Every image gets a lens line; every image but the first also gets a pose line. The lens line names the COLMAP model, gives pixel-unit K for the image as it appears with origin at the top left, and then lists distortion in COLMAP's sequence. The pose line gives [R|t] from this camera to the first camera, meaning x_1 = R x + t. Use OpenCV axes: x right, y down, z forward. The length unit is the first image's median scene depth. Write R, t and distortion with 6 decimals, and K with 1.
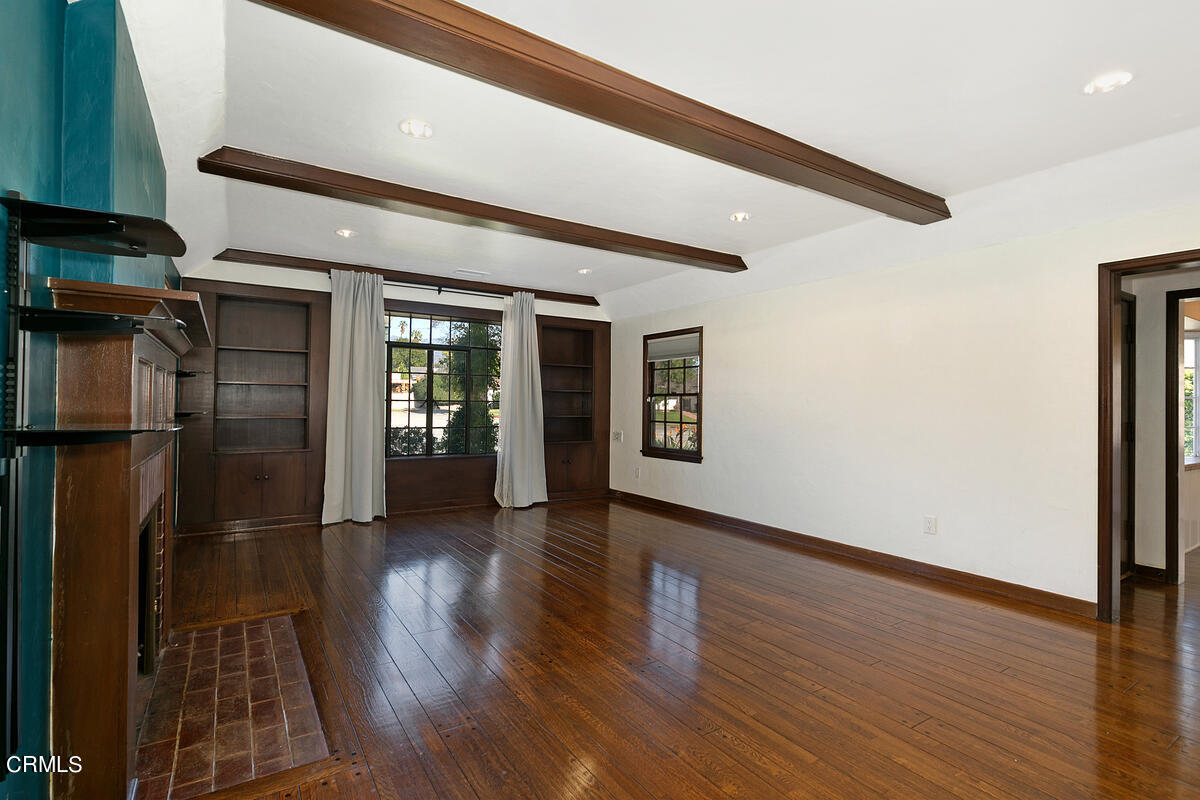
lens RADIAL K [[566.4, 0, 597.8], [0, 566.4, 396.8], [0, 0, 1]] dist [-0.002594, -0.000319]
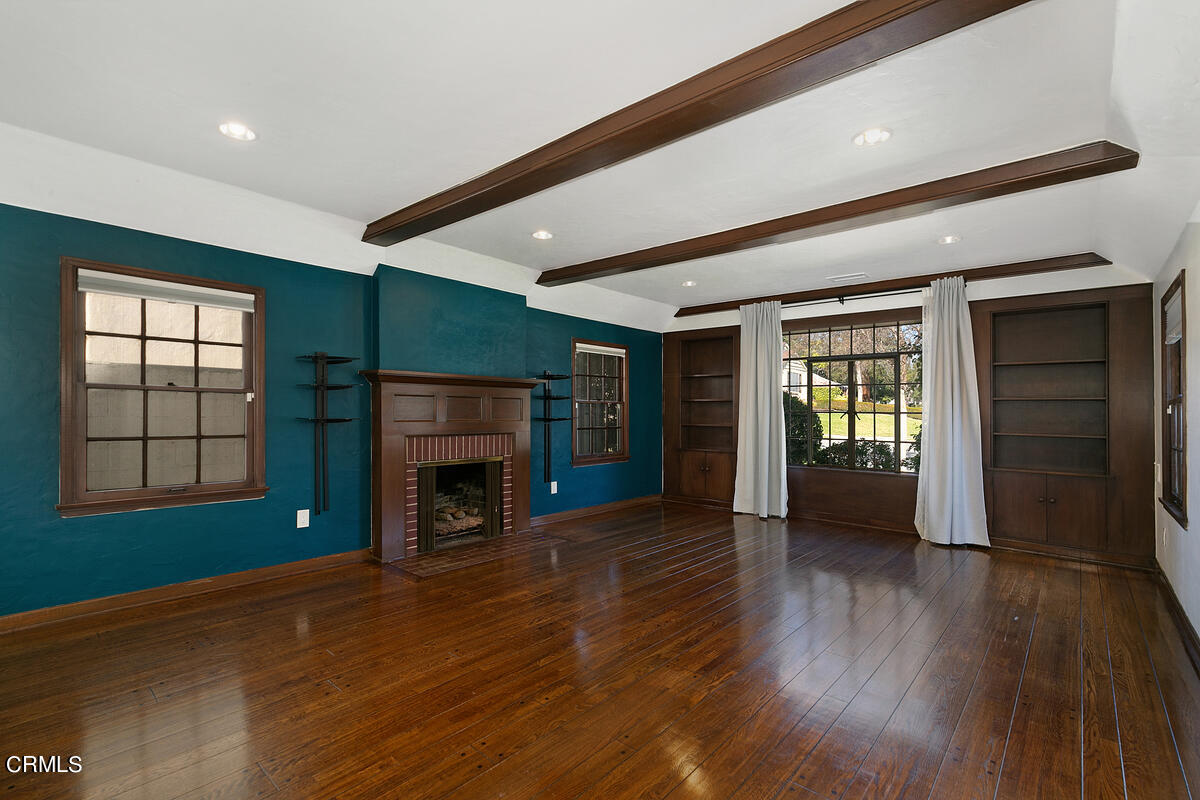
lens RADIAL K [[550.9, 0, 598.2], [0, 550.9, 407.1], [0, 0, 1]] dist [-0.001154, -0.000192]
pose [[0.273538, -0.015715, -0.961733, 0.540717], [0.003535, 0.999876, -0.015333, 0.011234], [0.961855, 0.000794, 0.273560, 0.339465]]
